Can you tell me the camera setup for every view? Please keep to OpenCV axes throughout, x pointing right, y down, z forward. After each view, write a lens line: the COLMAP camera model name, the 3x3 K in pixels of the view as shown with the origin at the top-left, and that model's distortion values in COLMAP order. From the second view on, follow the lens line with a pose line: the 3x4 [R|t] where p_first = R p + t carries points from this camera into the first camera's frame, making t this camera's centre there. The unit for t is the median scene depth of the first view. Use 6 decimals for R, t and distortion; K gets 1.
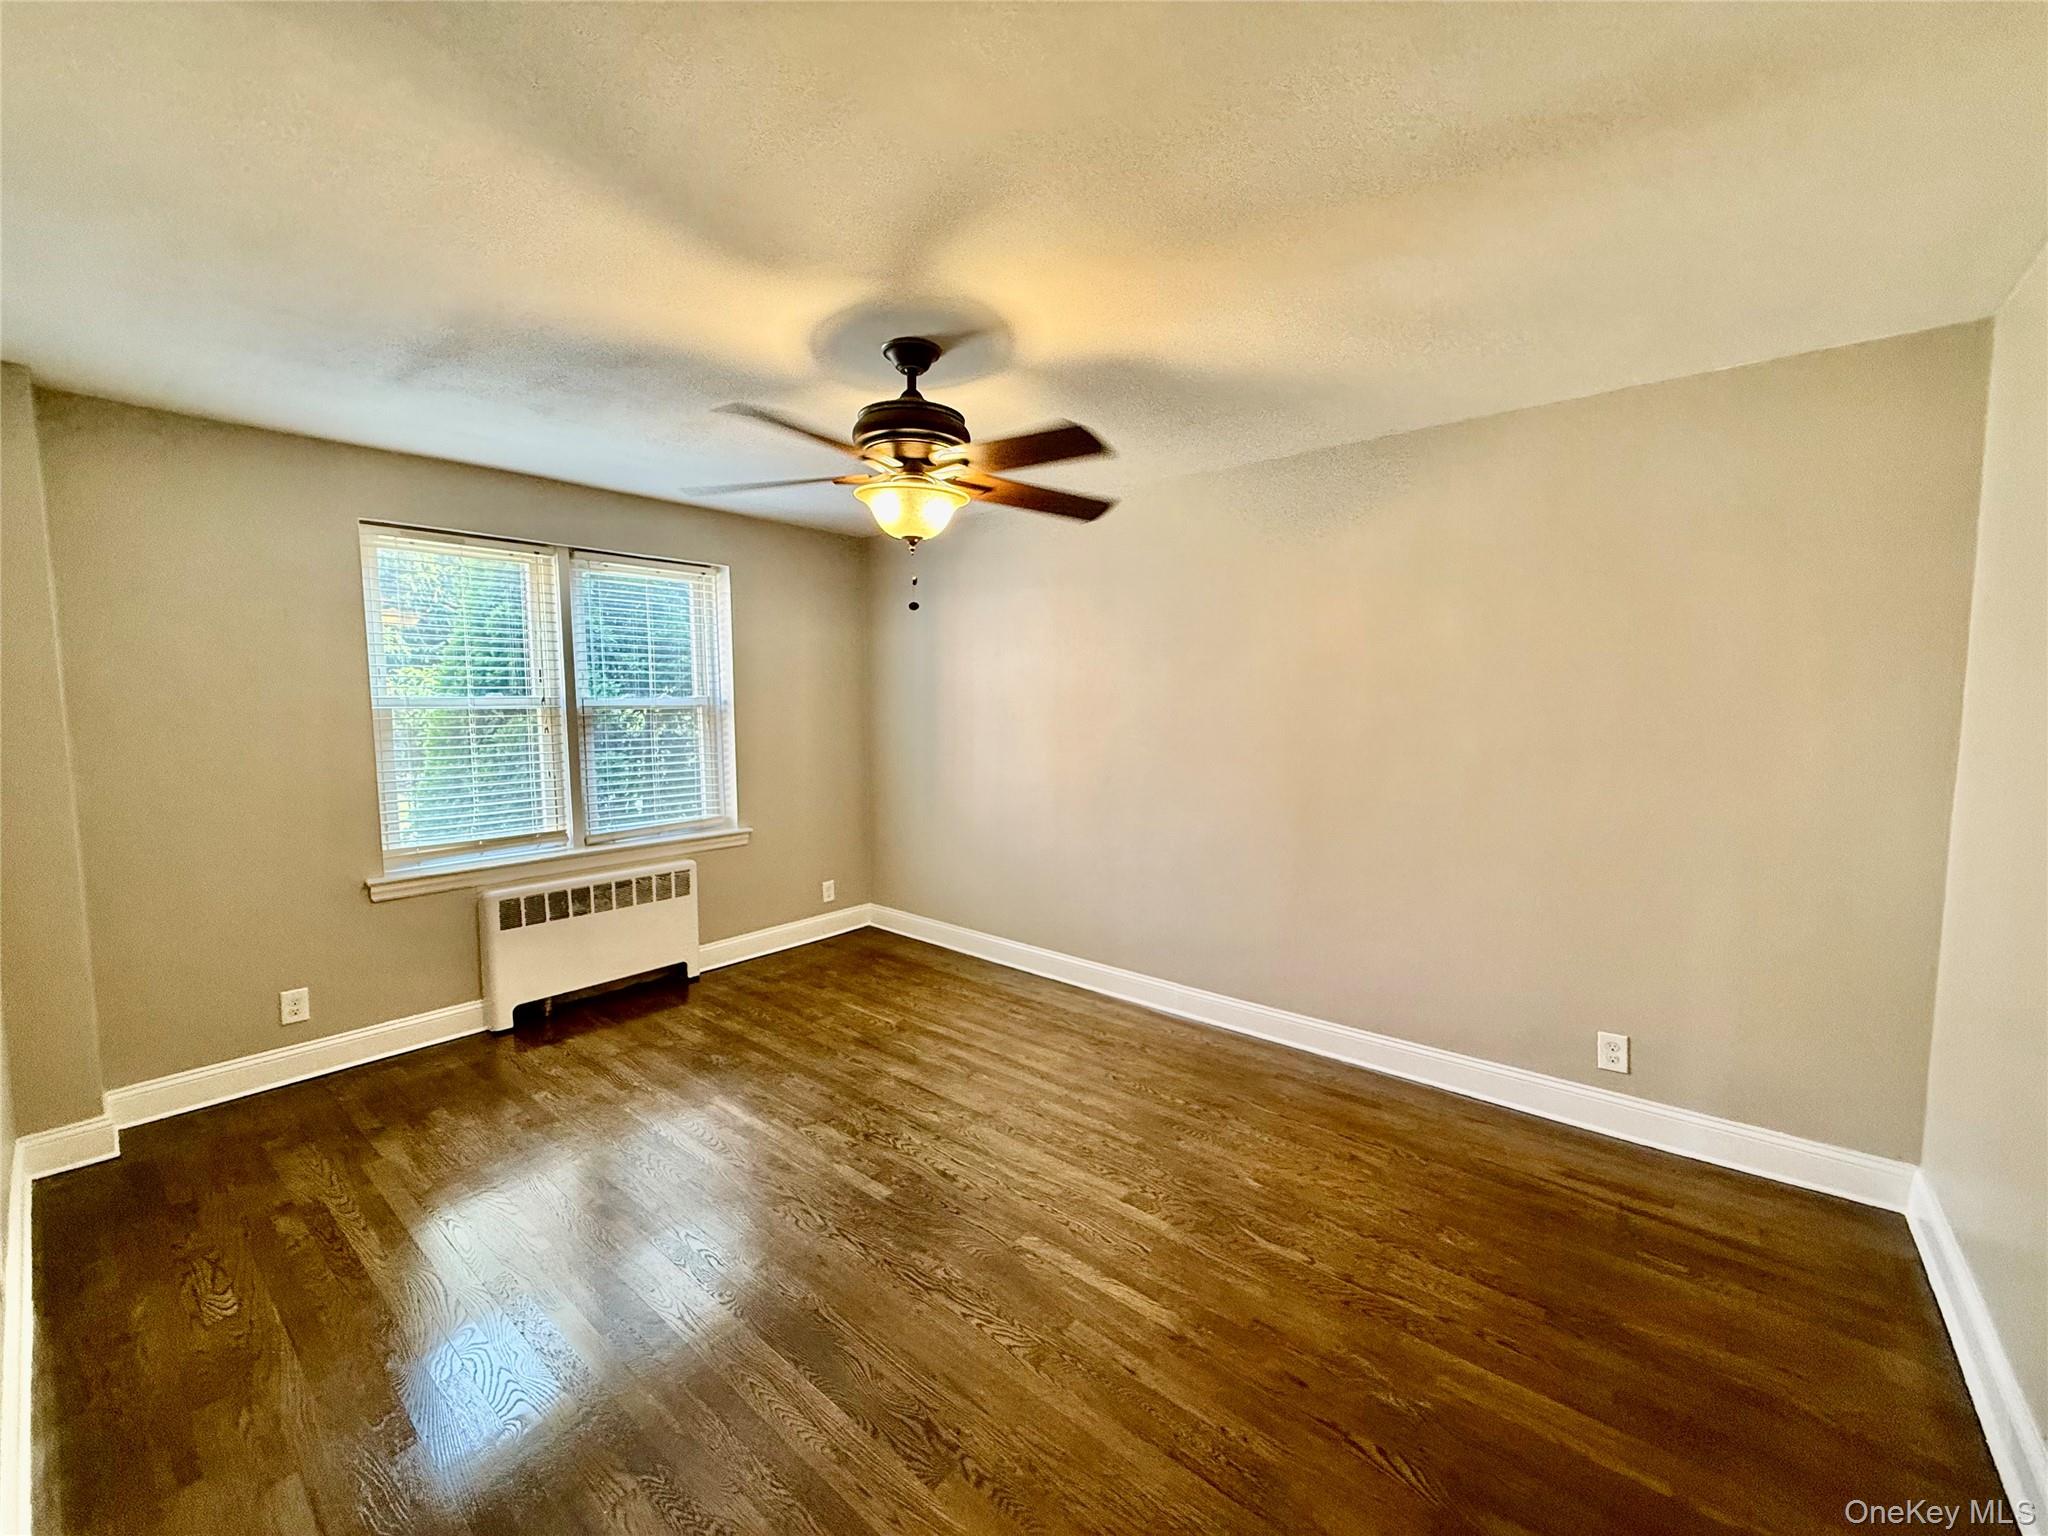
lens RADIAL K [[812.6, 0, 1019.1], [0, 812.6, 768.4], [0, 0, 1]] dist [-0.001261, 0.000164]
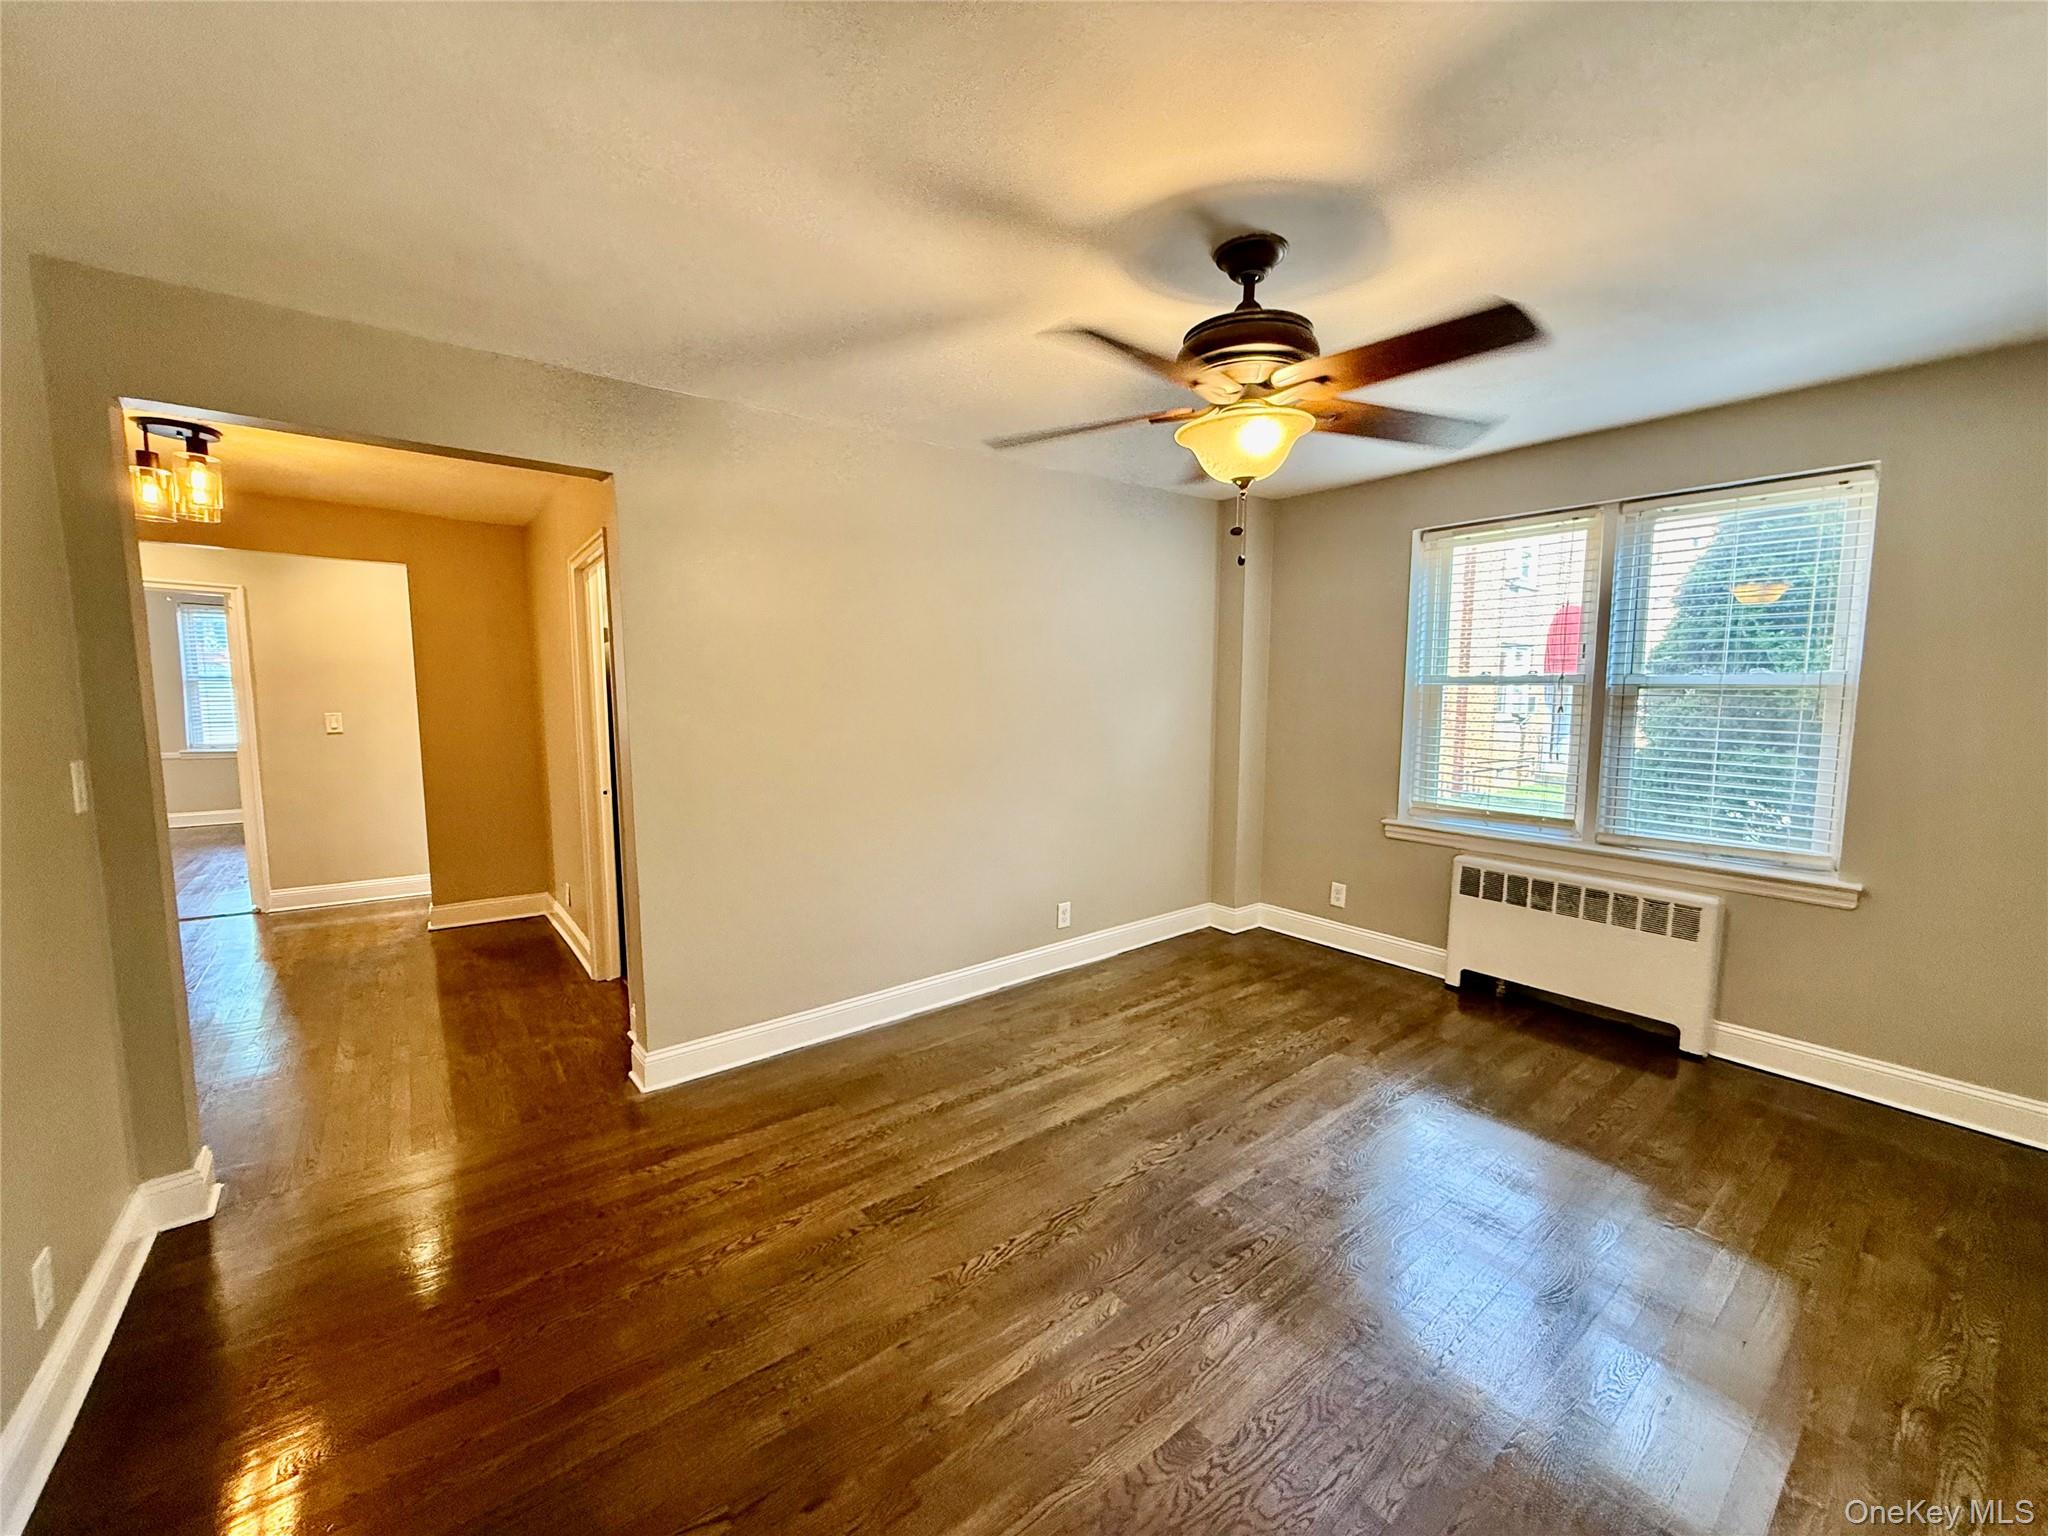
lens RADIAL K [[813.7, 0, 1028.0], [0, 813.7, 770.6], [0, 0, 1]] dist [0.007207, 0.000233]
pose [[-0.209208, 0.104434, -0.972279, 0.476411], [-0.084133, 0.988672, 0.124297, -0.043449], [0.974245, 0.107804, -0.198052, 0.603446]]
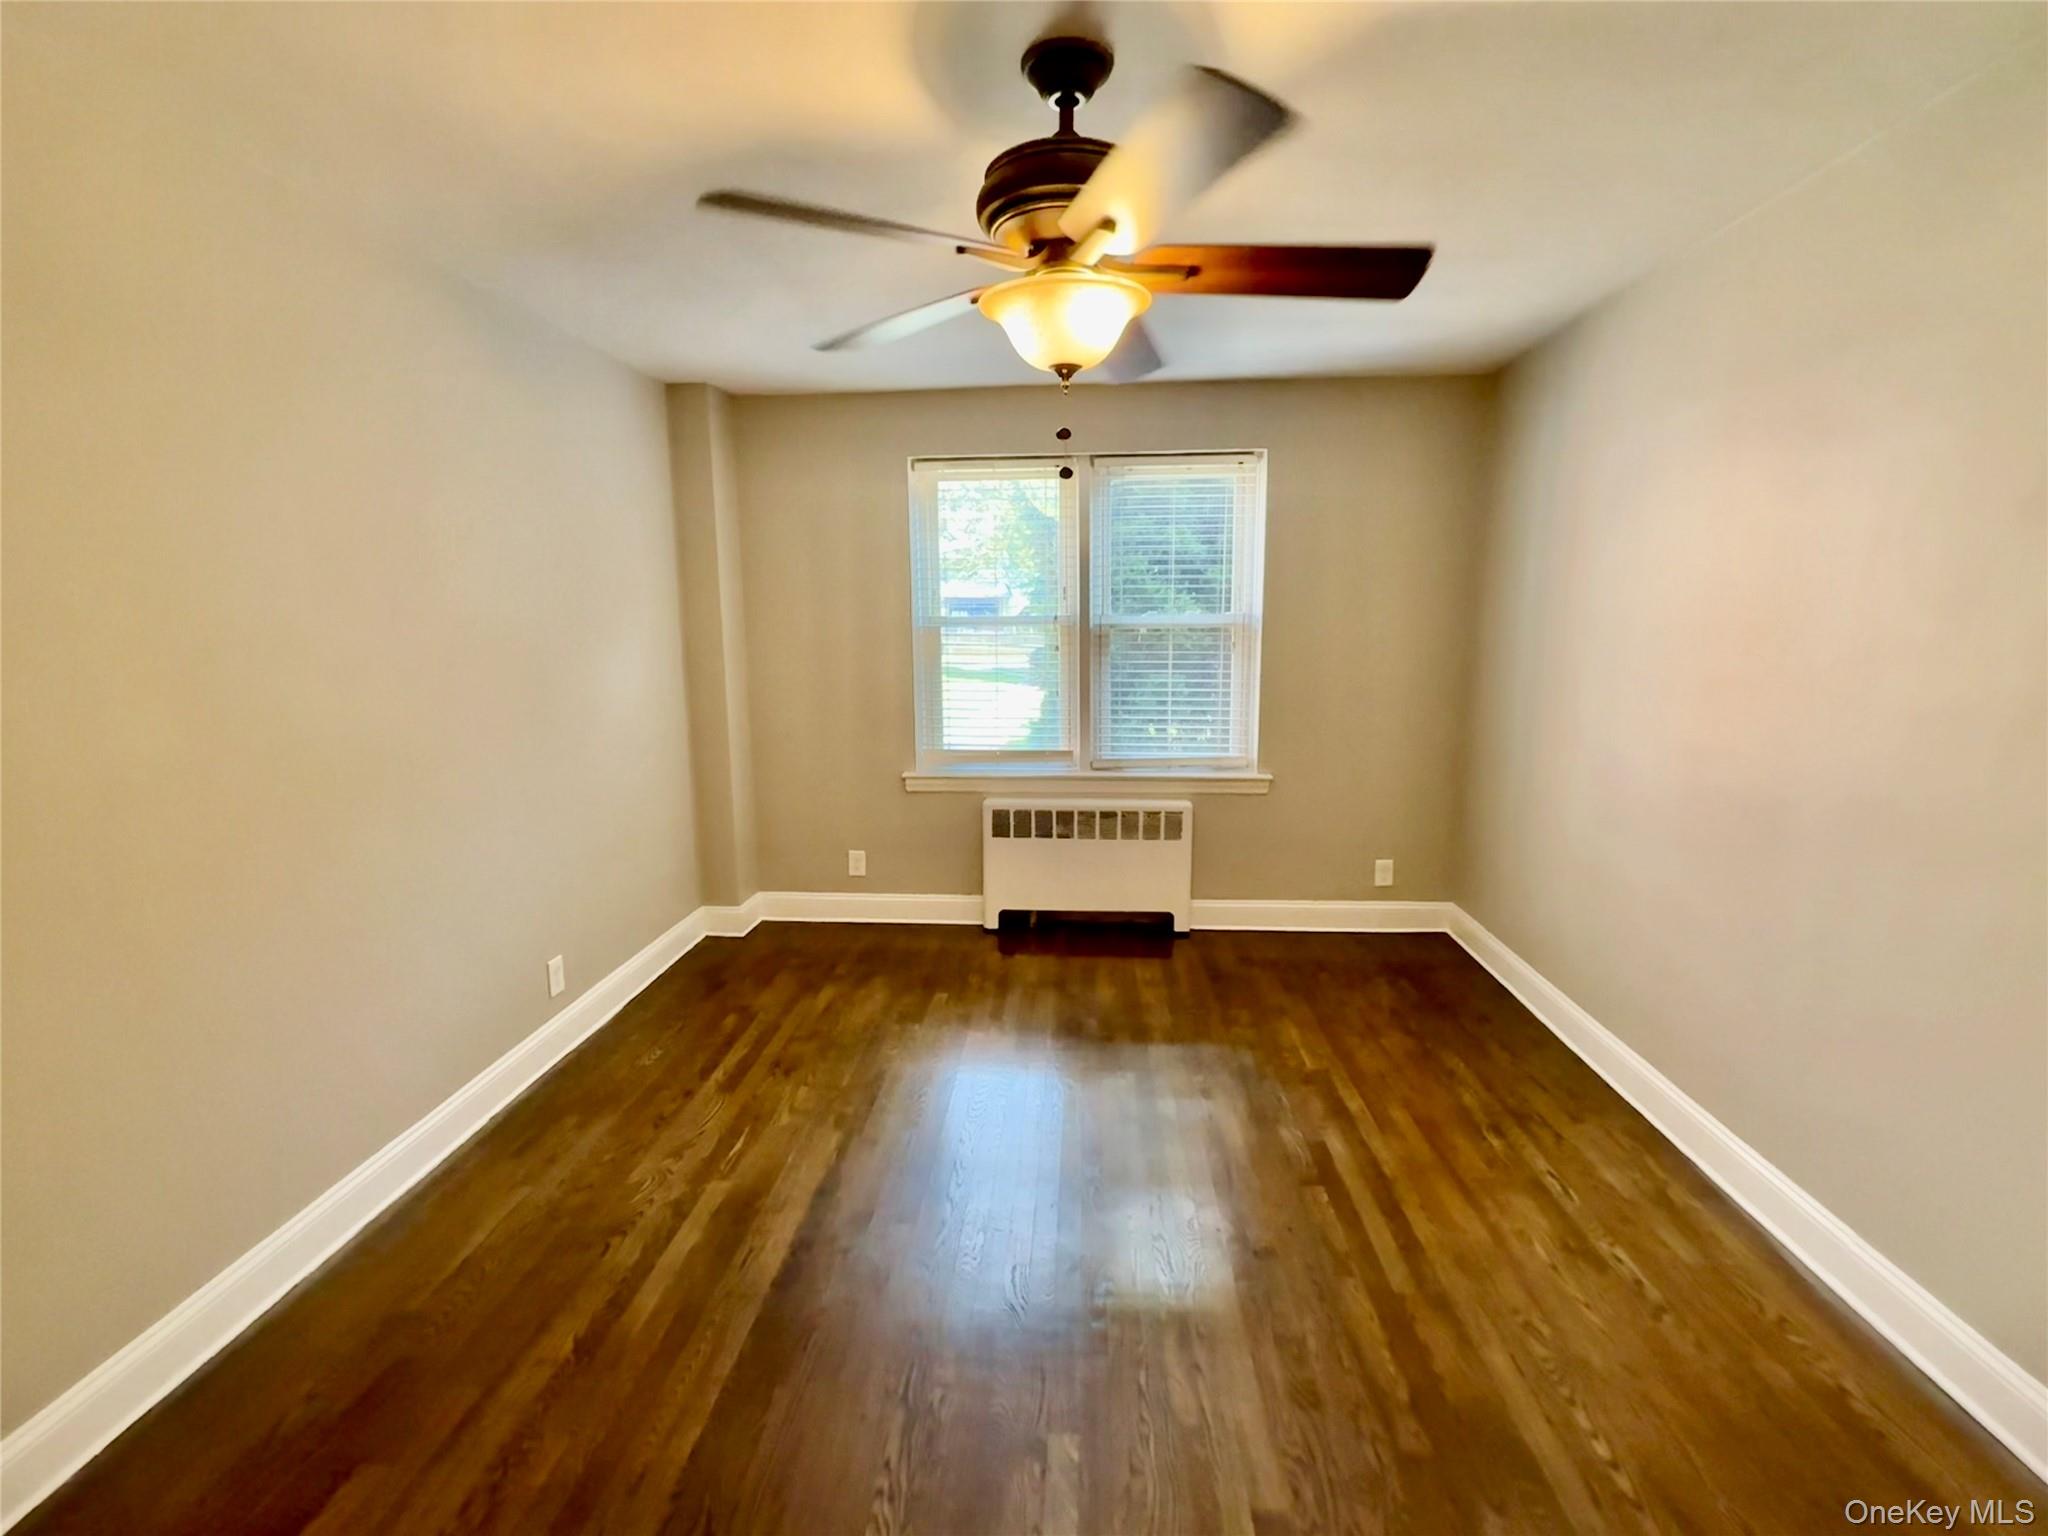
lens RADIAL K [[889.0, 0, 1027.2], [0, 889.0, 771.1], [0, 0, 1]] dist [-0.000940, 0.000146]
pose [[0.584078, 0.131905, -0.800908, 0.292409], [-0.062749, 0.991092, 0.117466, -0.024474], [0.809269, -0.018353, 0.587152, 0.333184]]
